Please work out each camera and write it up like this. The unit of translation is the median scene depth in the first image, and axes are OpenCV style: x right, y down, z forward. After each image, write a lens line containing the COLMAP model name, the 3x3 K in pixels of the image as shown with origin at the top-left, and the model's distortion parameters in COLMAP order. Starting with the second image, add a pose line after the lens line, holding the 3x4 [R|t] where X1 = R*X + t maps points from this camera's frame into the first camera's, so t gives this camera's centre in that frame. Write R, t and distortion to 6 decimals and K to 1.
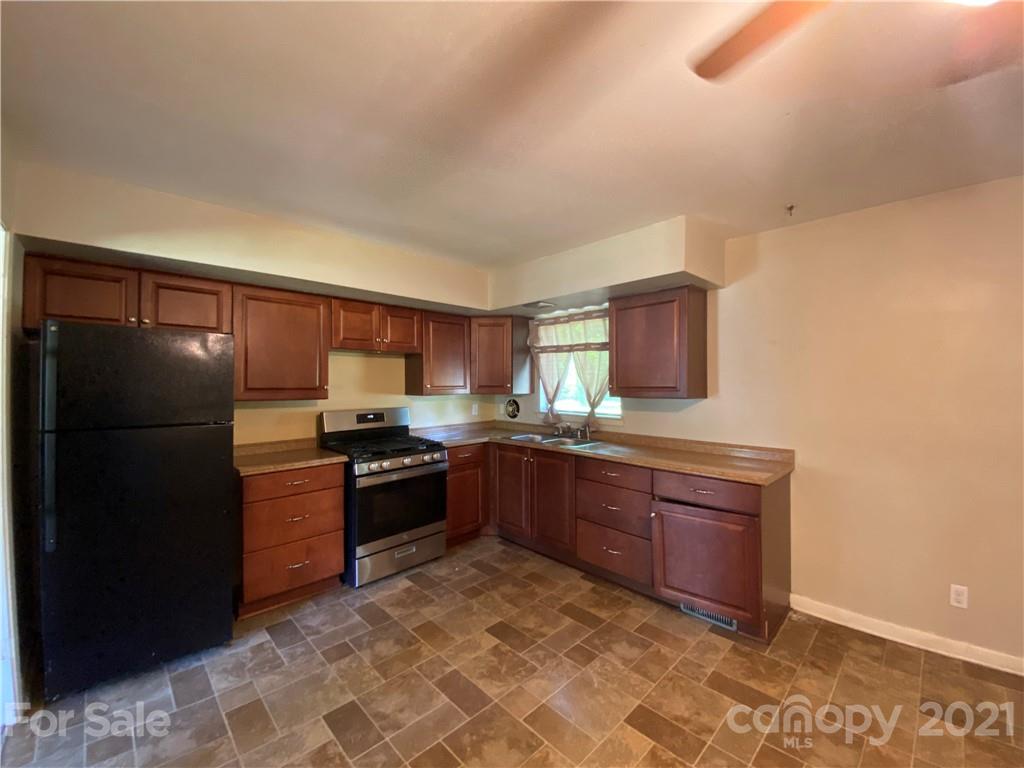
lens RADIAL K [[414.7, 0, 509.4], [0, 414.7, 382.0], [0, 0, 1]] dist [0.036648, -0.026766]
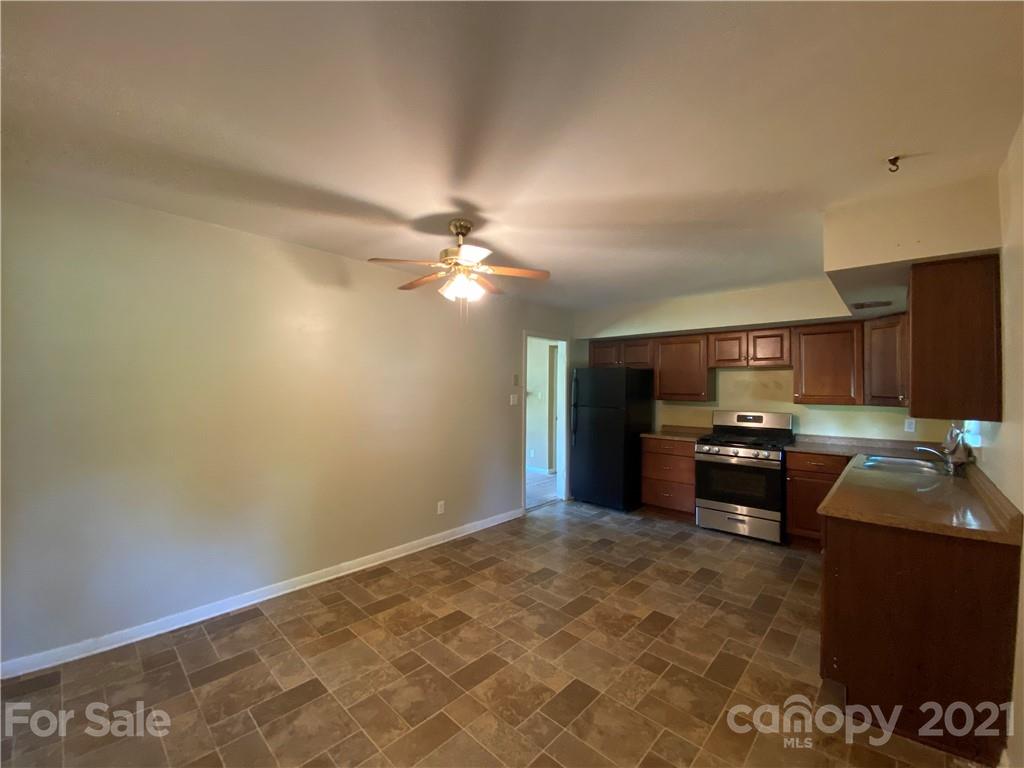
lens RADIAL K [[414.7, 0, 509.4], [0, 414.7, 382.0], [0, 0, 1]] dist [0.036648, -0.026766]
pose [[0.054006, -0.009770, -0.998493, 0.994195], [-0.009235, 0.999904, -0.010283, -0.008616], [0.998498, 0.009776, 0.053911, 0.204916]]
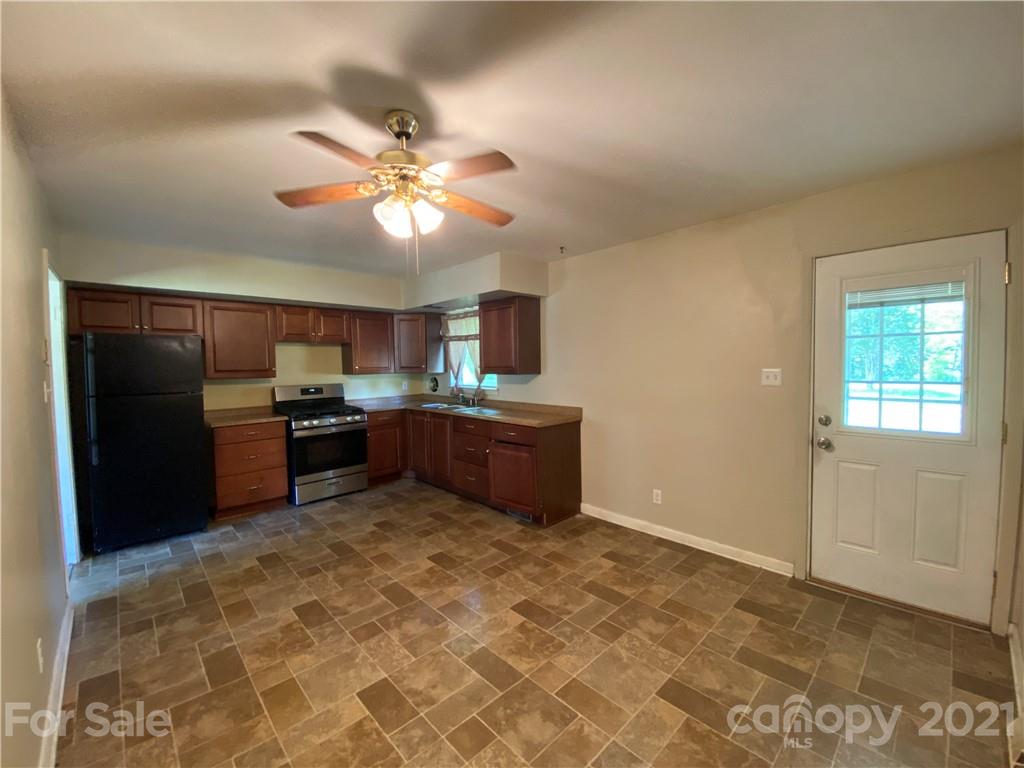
lens RADIAL K [[414.7, 0, 509.4], [0, 414.7, 382.0], [0, 0, 1]] dist [0.036648, -0.026766]
pose [[0.999799, -0.010630, -0.016996, 0.365194], [0.011456, 0.998718, 0.049307, -0.004571], [0.016450, -0.049491, 0.998639, -0.389323]]
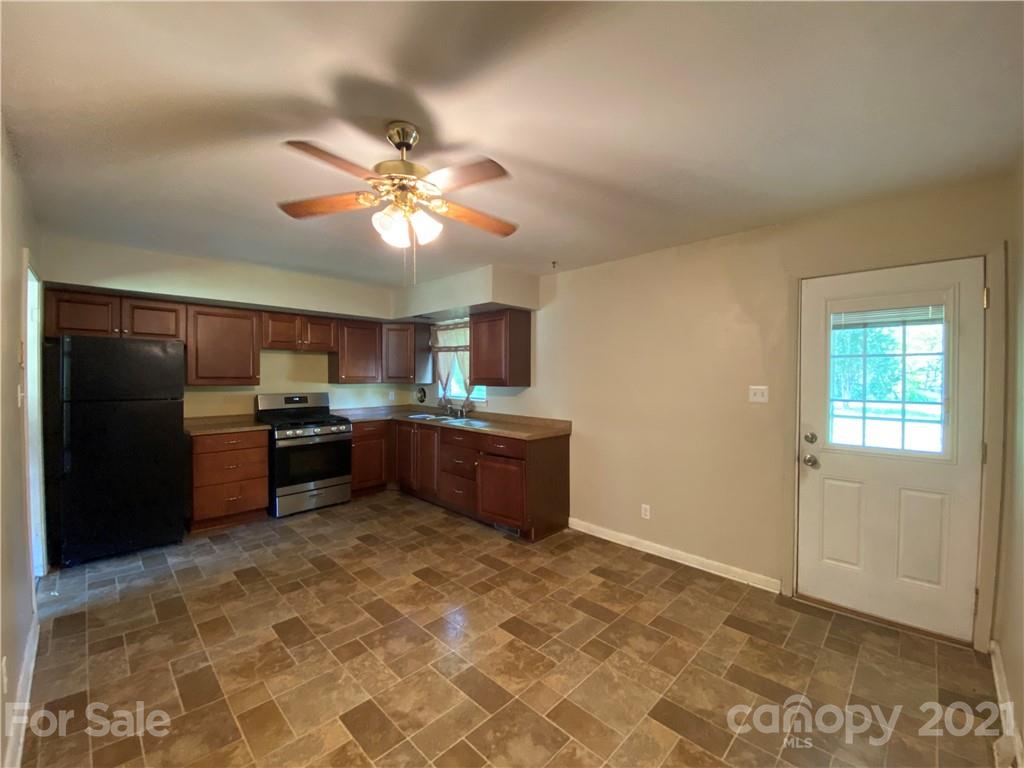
lens RADIAL K [[414.7, 0, 509.4], [0, 414.7, 382.0], [0, 0, 1]] dist [0.036648, -0.026766]
pose [[0.999801, 0.007973, 0.018306, 0.351504], [-0.008343, 0.999761, 0.020200, -0.004780], [-0.018141, -0.020349, 0.999628, -0.385573]]
